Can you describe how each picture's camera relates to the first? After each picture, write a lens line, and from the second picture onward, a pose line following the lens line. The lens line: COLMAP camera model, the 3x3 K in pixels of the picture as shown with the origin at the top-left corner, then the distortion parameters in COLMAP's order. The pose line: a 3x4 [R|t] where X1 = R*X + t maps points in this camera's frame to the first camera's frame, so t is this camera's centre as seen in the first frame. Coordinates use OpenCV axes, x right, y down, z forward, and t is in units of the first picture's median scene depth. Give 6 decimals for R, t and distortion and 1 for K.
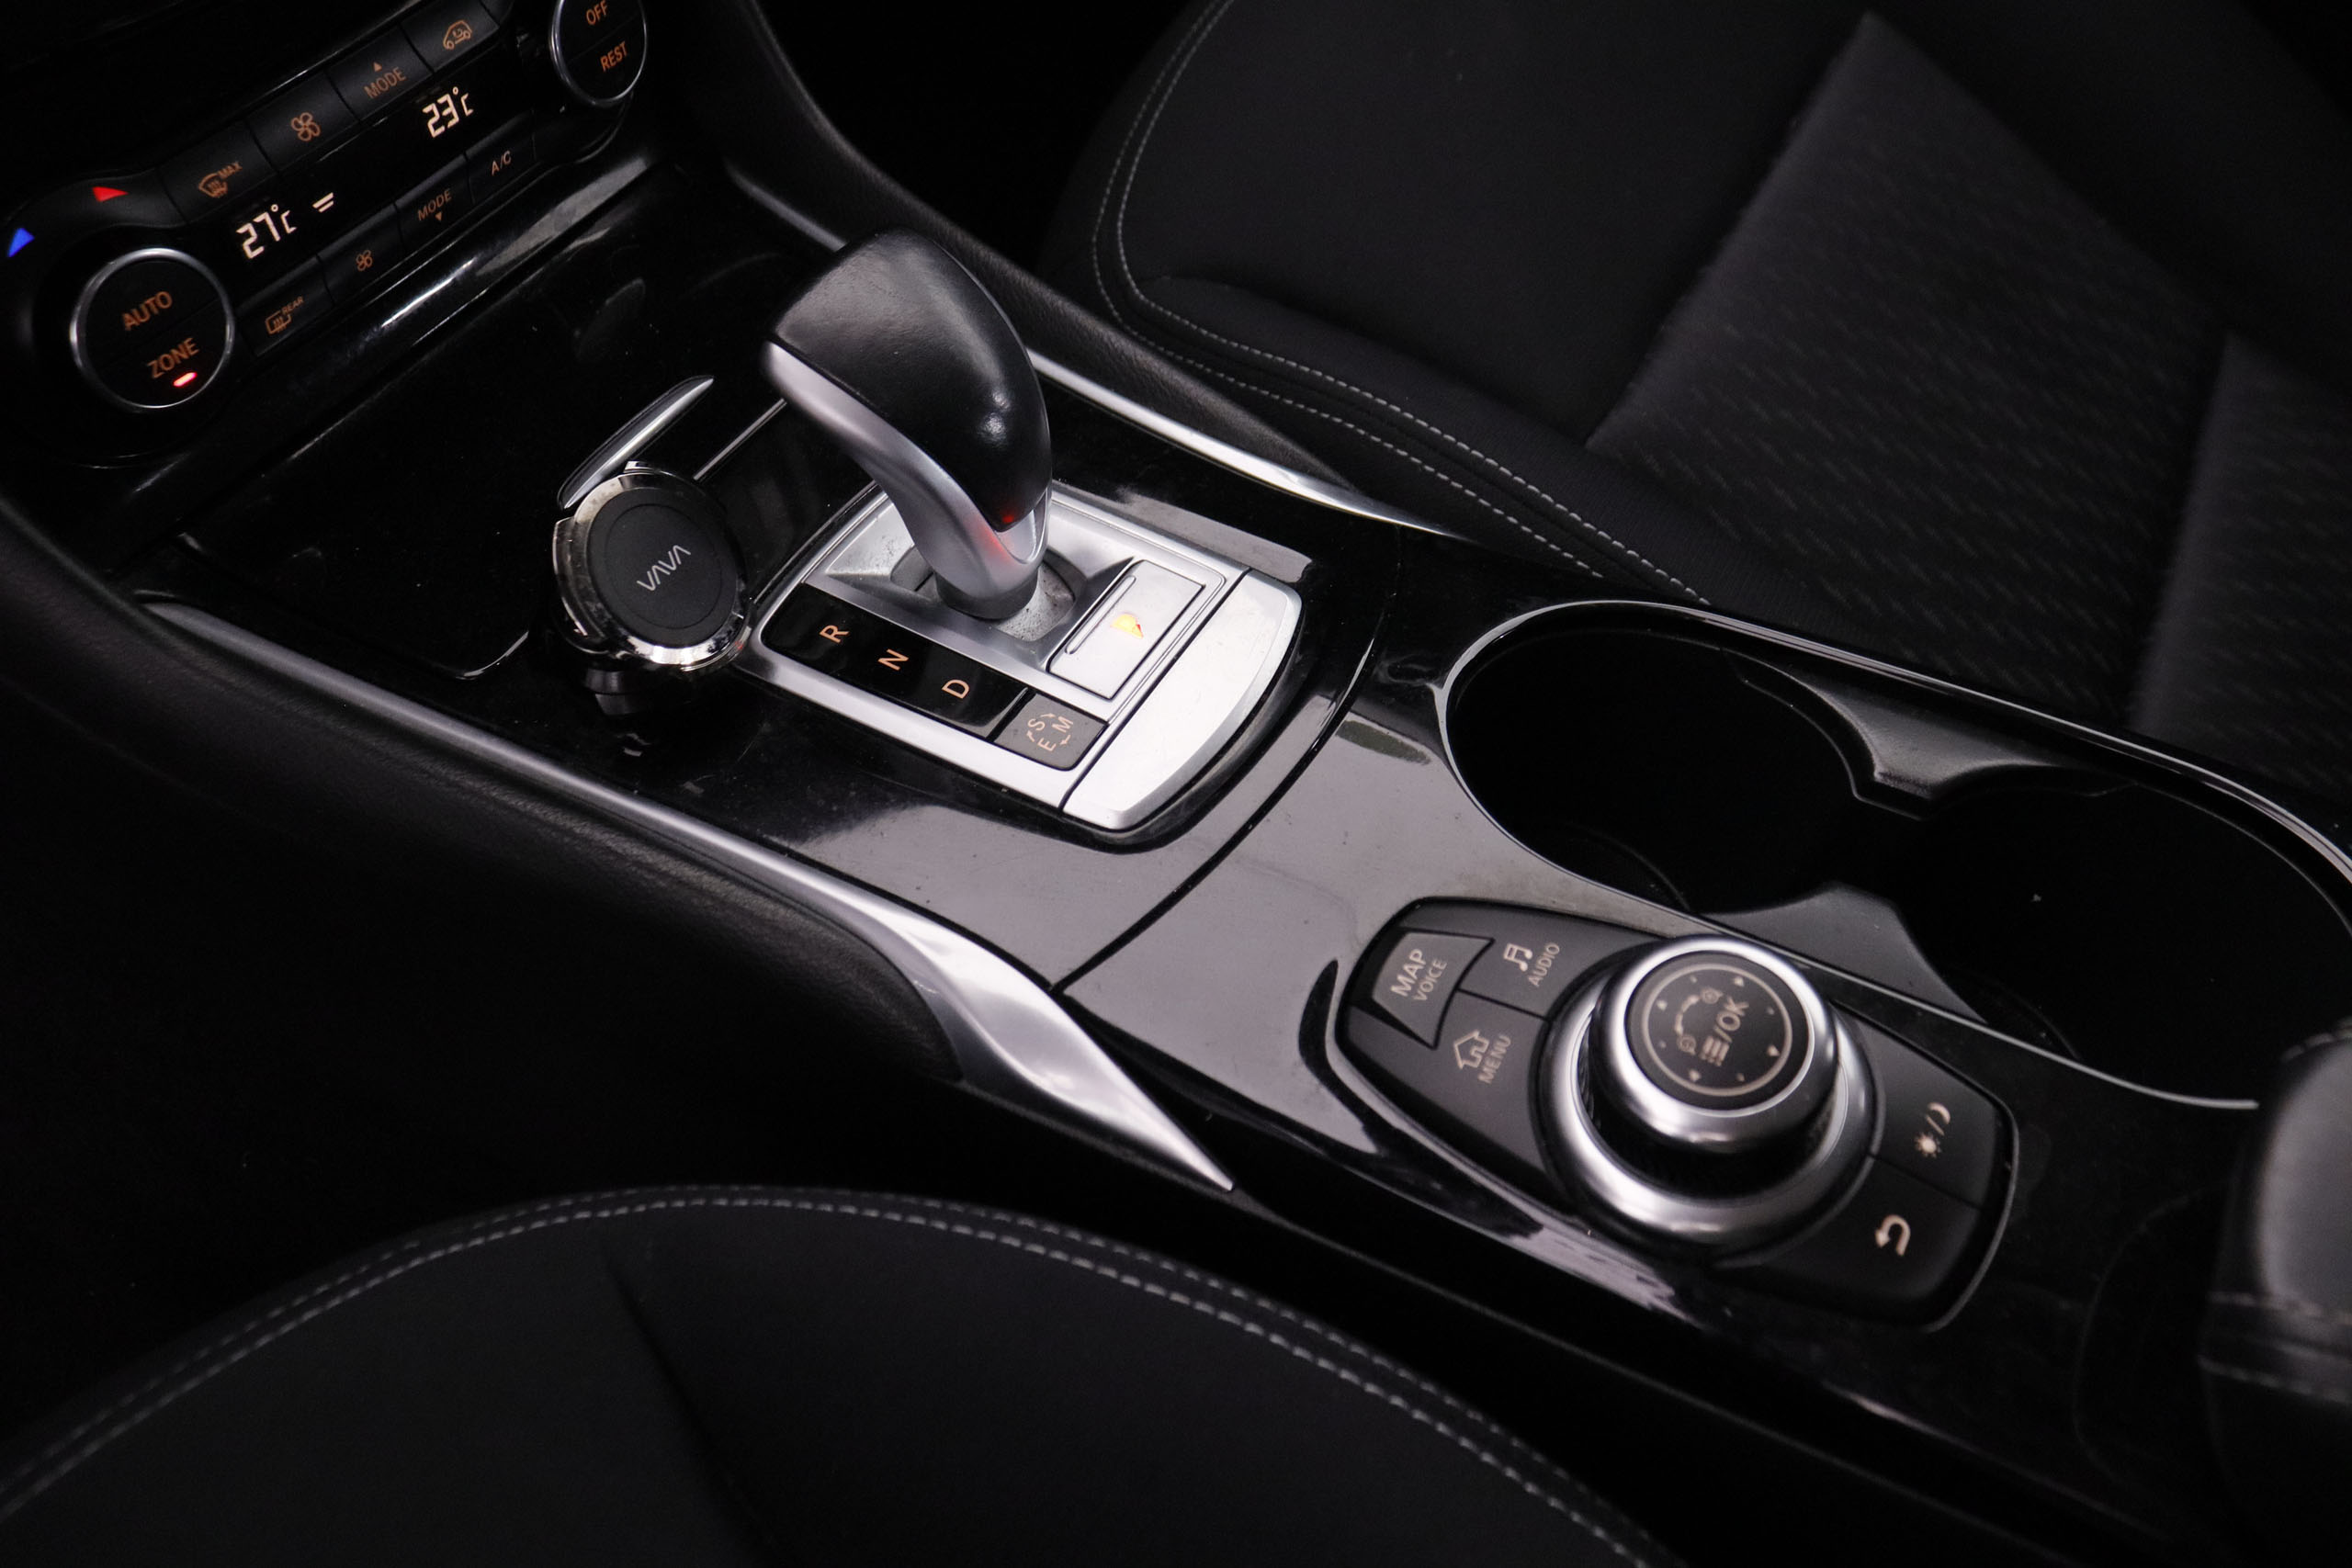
lens RADIAL K [[1934.9, 0, 1116.9], [0, 1934.9, 771.1], [0, 0, 1]] dist [-0.136355, 0.113919]
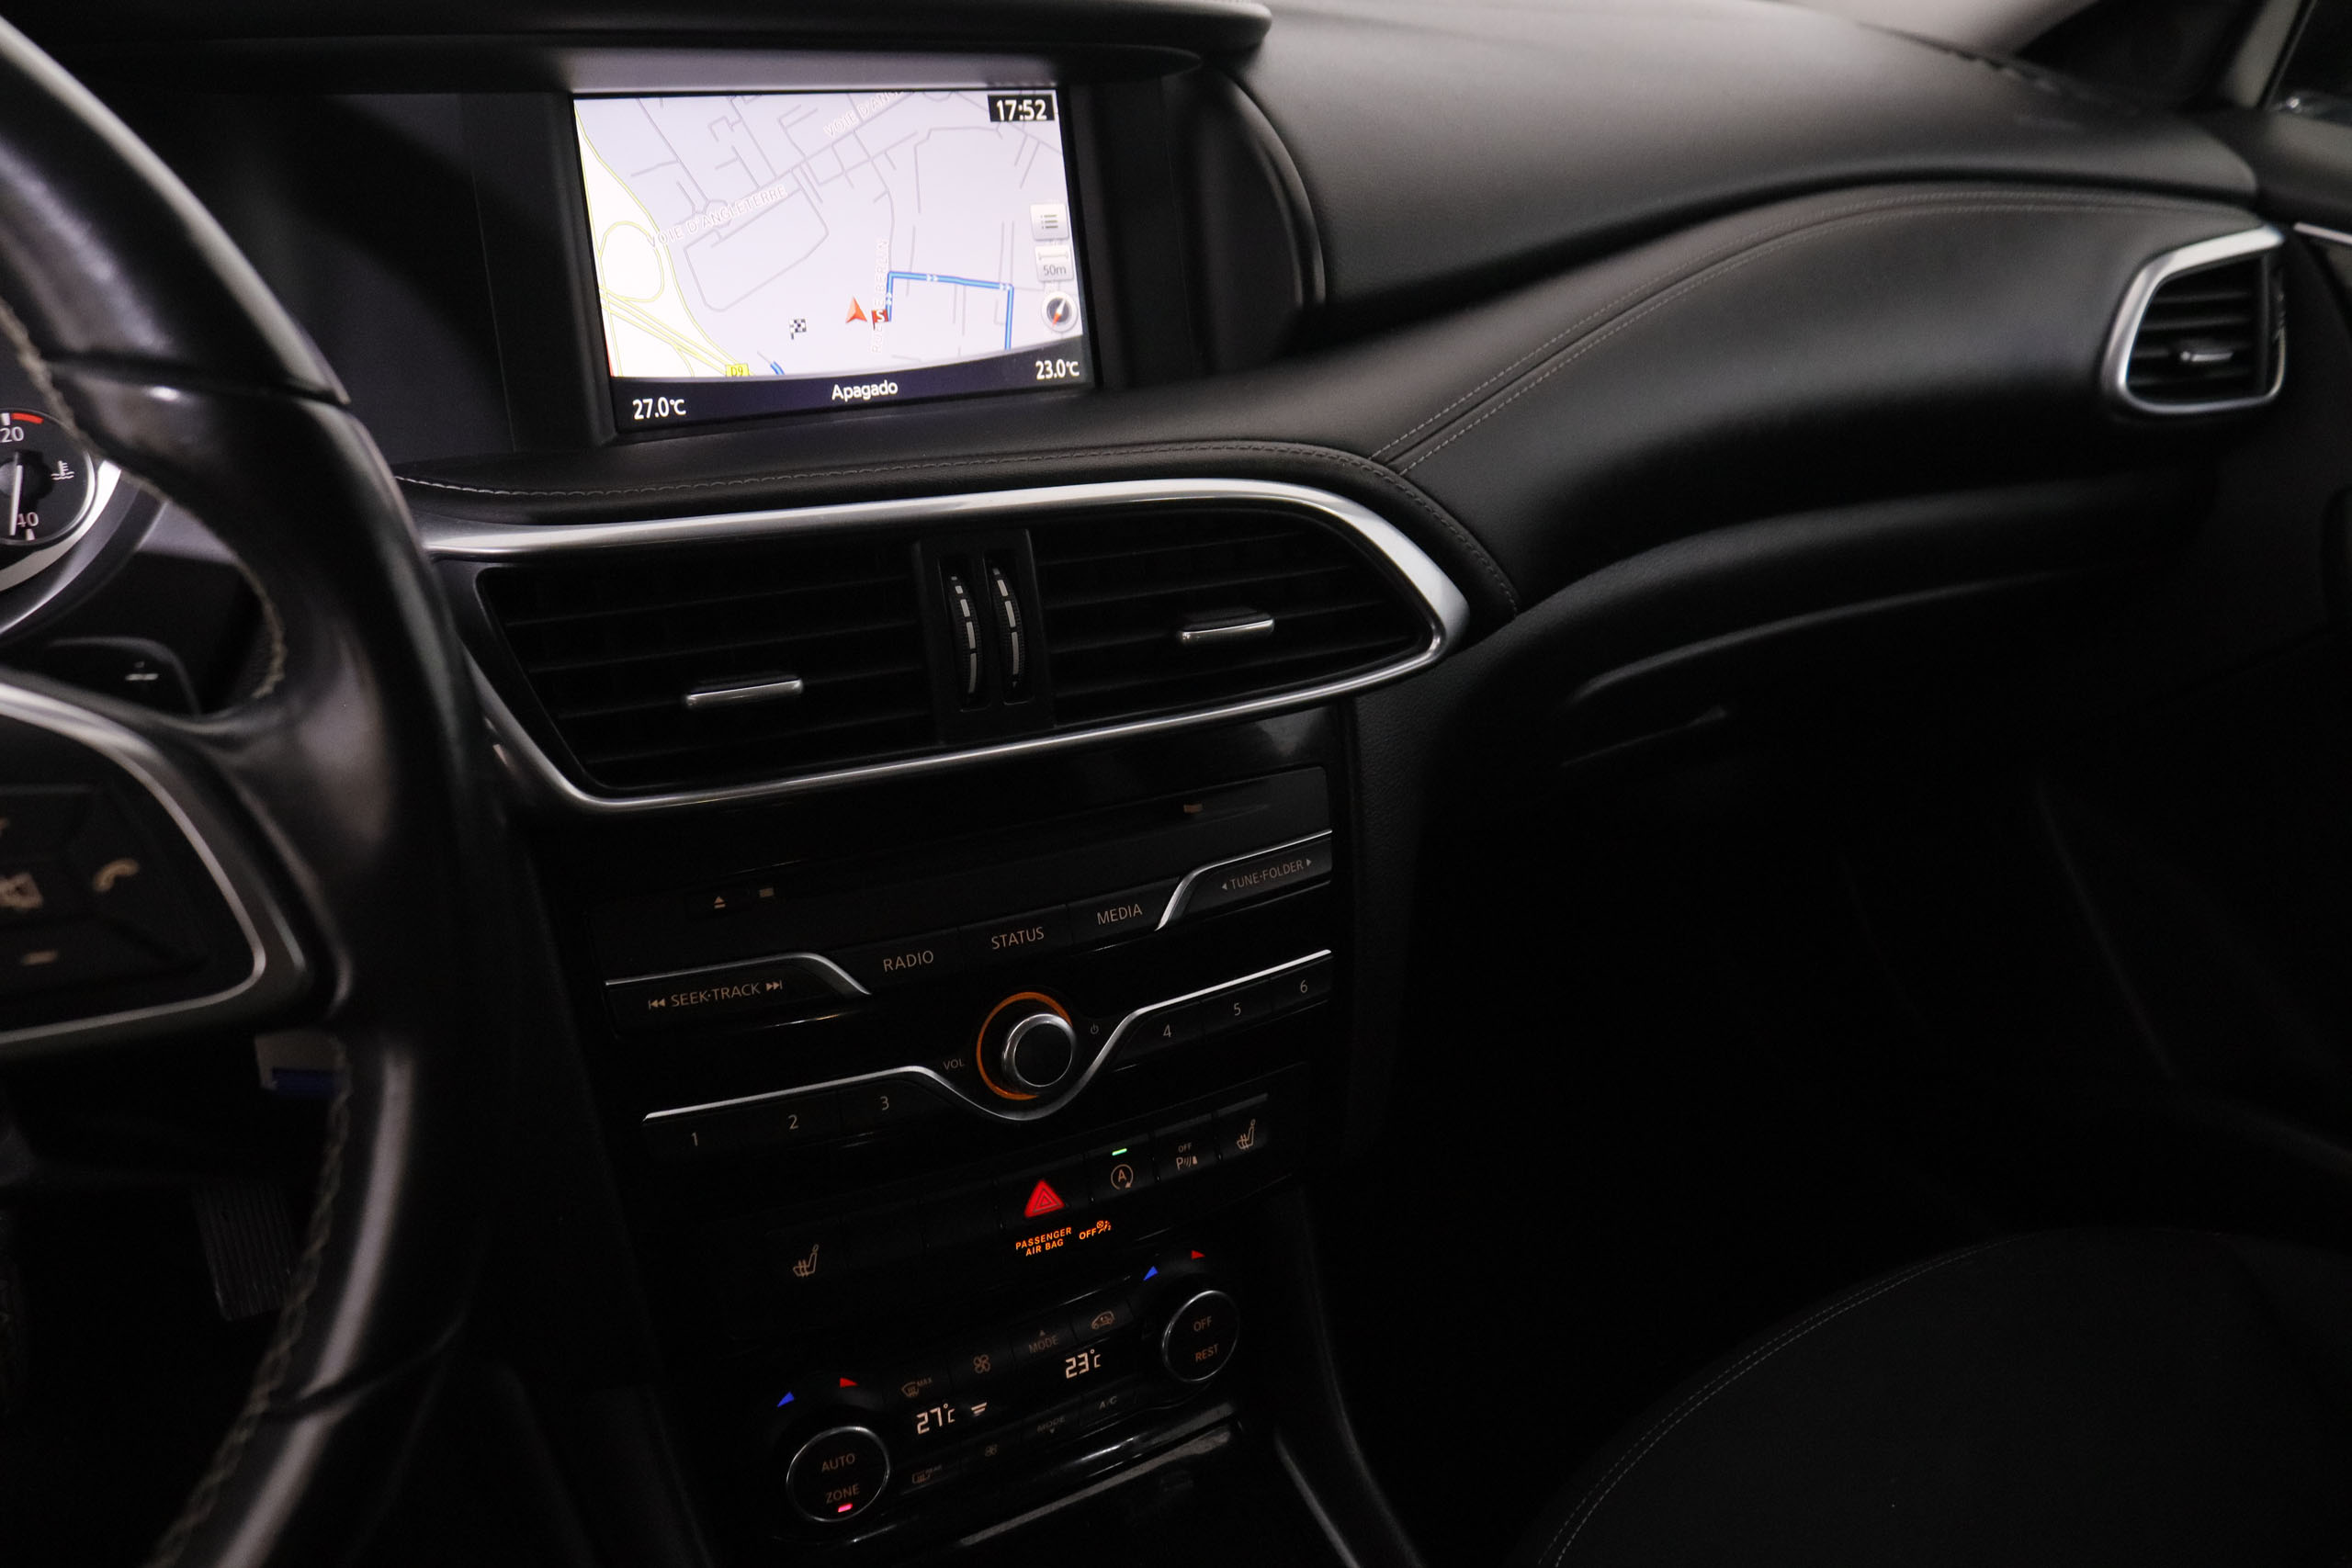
lens RADIAL K [[1934.9, 0, 1154.2], [0, 1934.9, 784.0], [0, 0, 1]] dist [-0.136355, 0.113919]
pose [[0.887255, 0.180465, -0.424512, 0.265565], [-0.356147, 0.852868, -0.381806, -0.200287], [0.293150, 0.489948, 0.820984, -0.465218]]
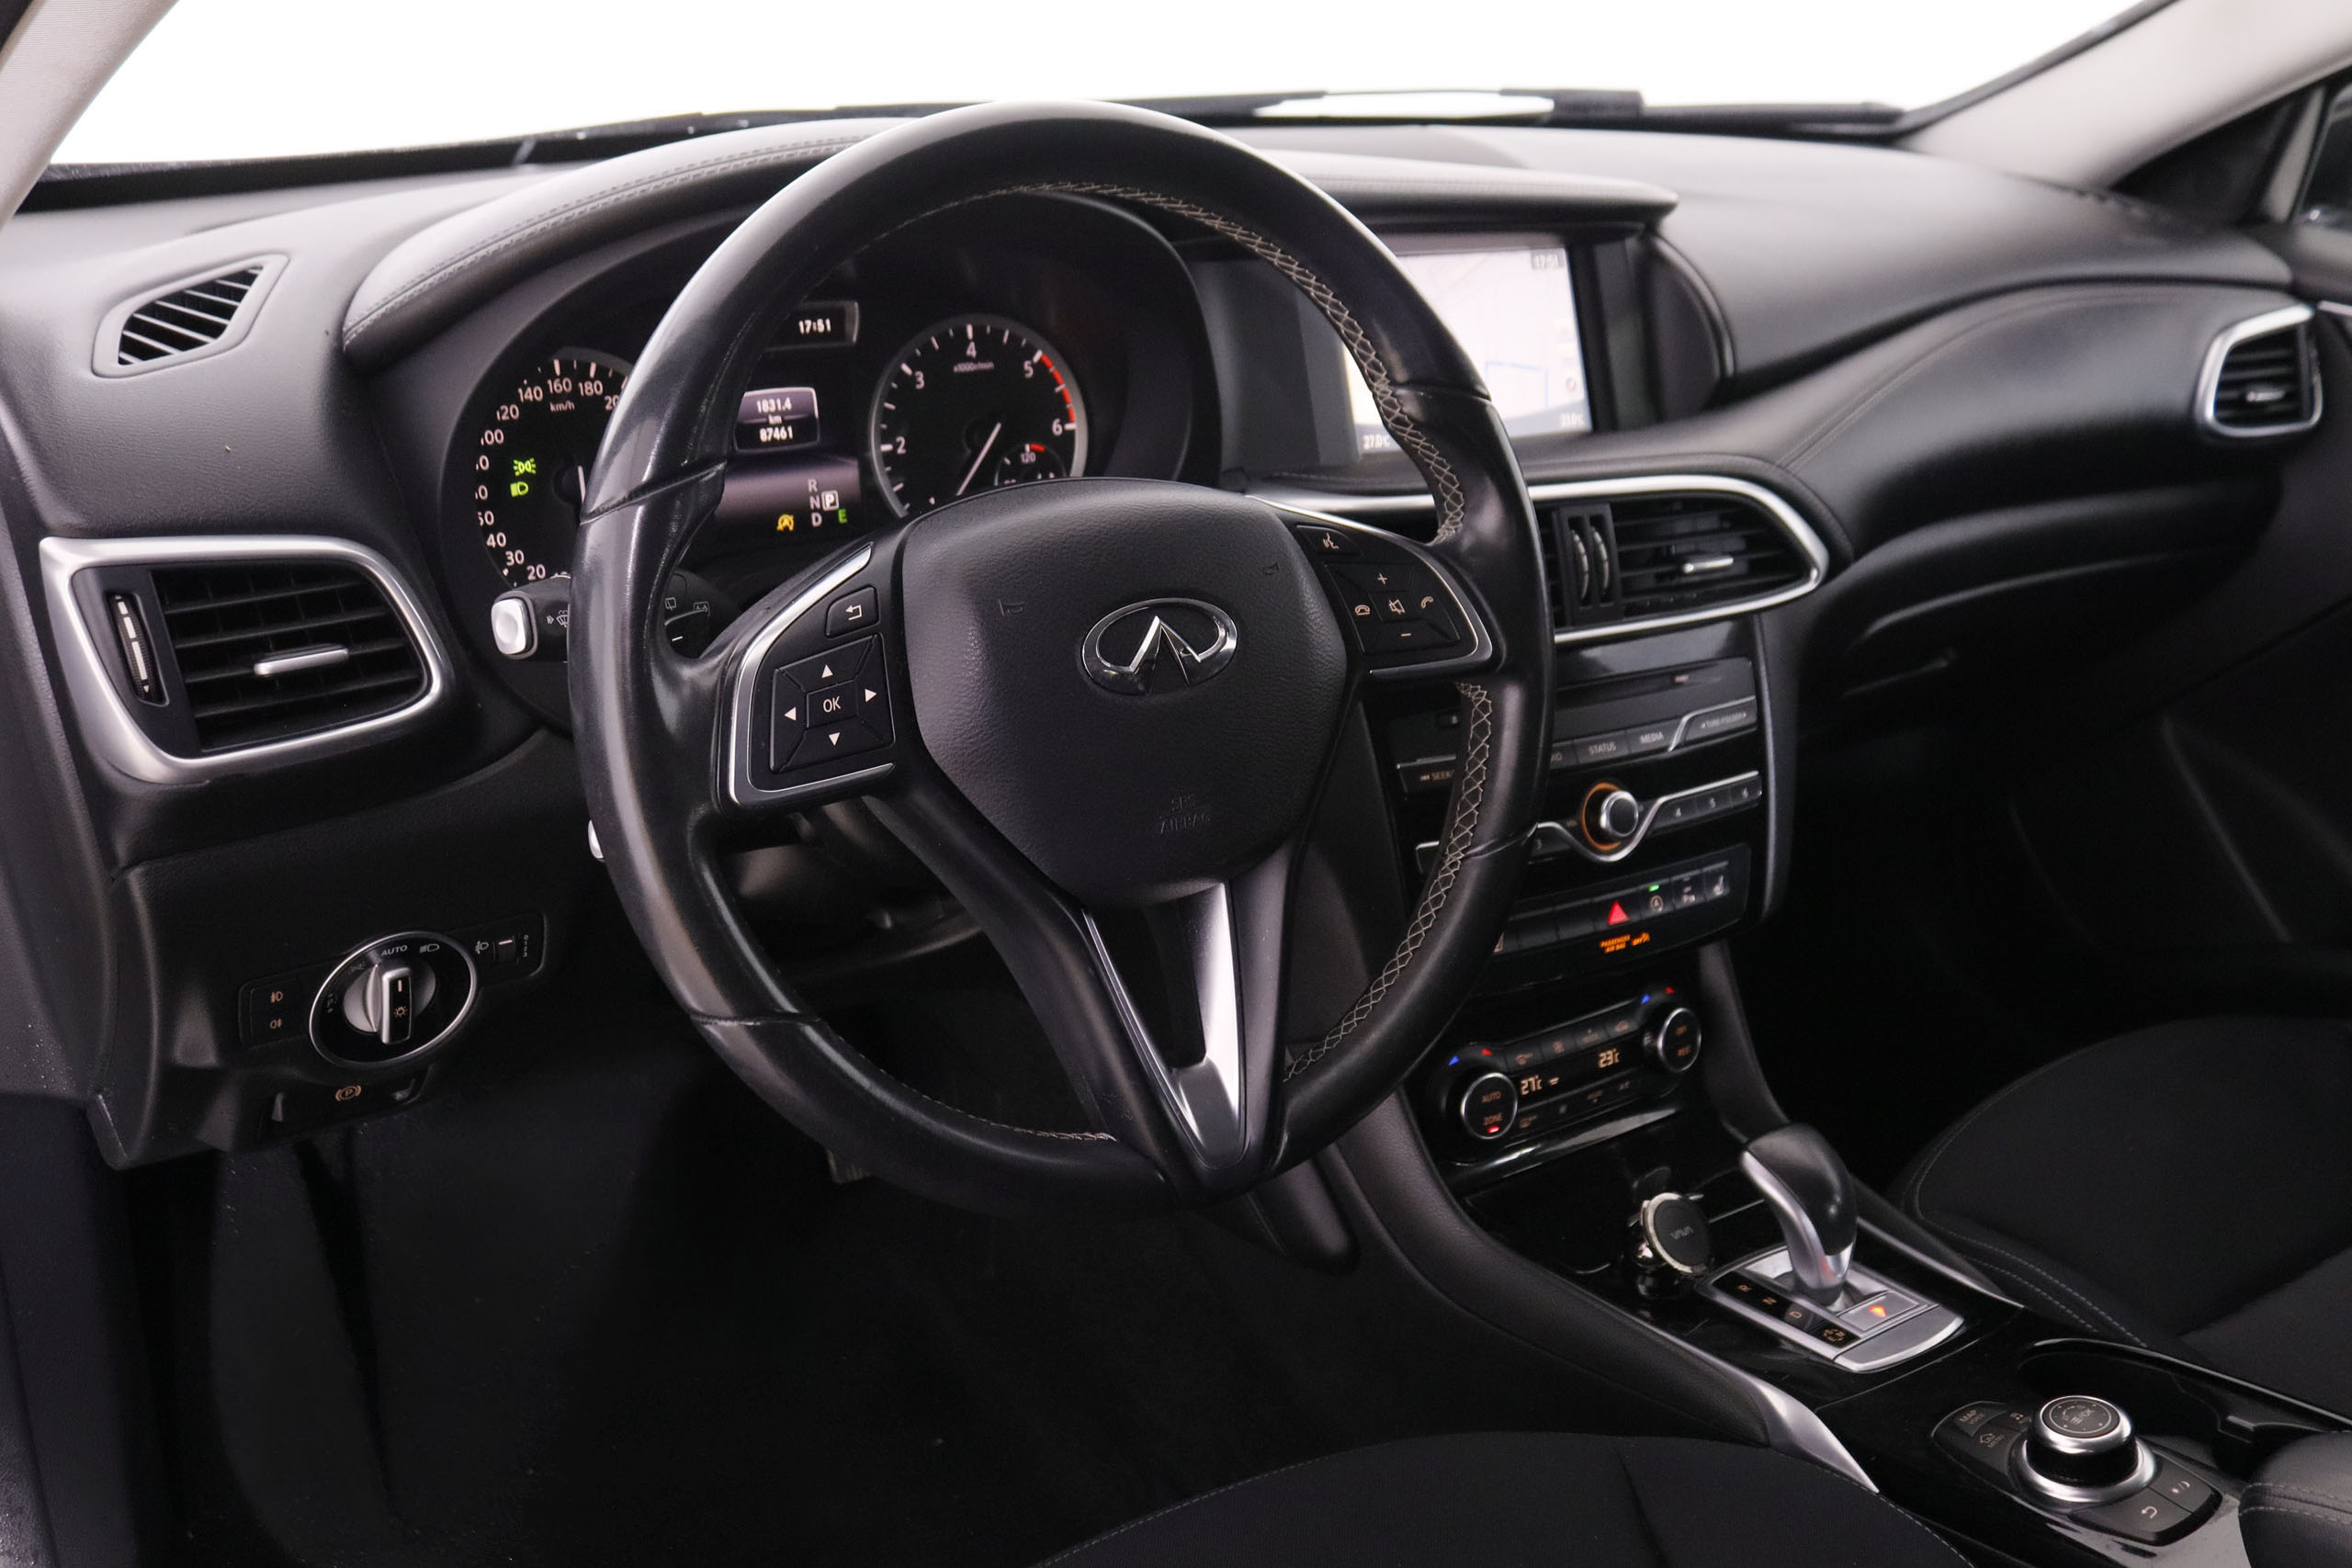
lens RADIAL K [[2315.0, 0, 1239.6], [0, 2315.0, 770.7], [0, 0, 1]] dist [0.001249, 0.000000]
pose [[0.926662, 0.100093, -0.362325, 0.219036], [-0.282305, 0.821757, -0.494994, 0.924754], [0.248197, 0.560978, 0.789748, -1.597185]]
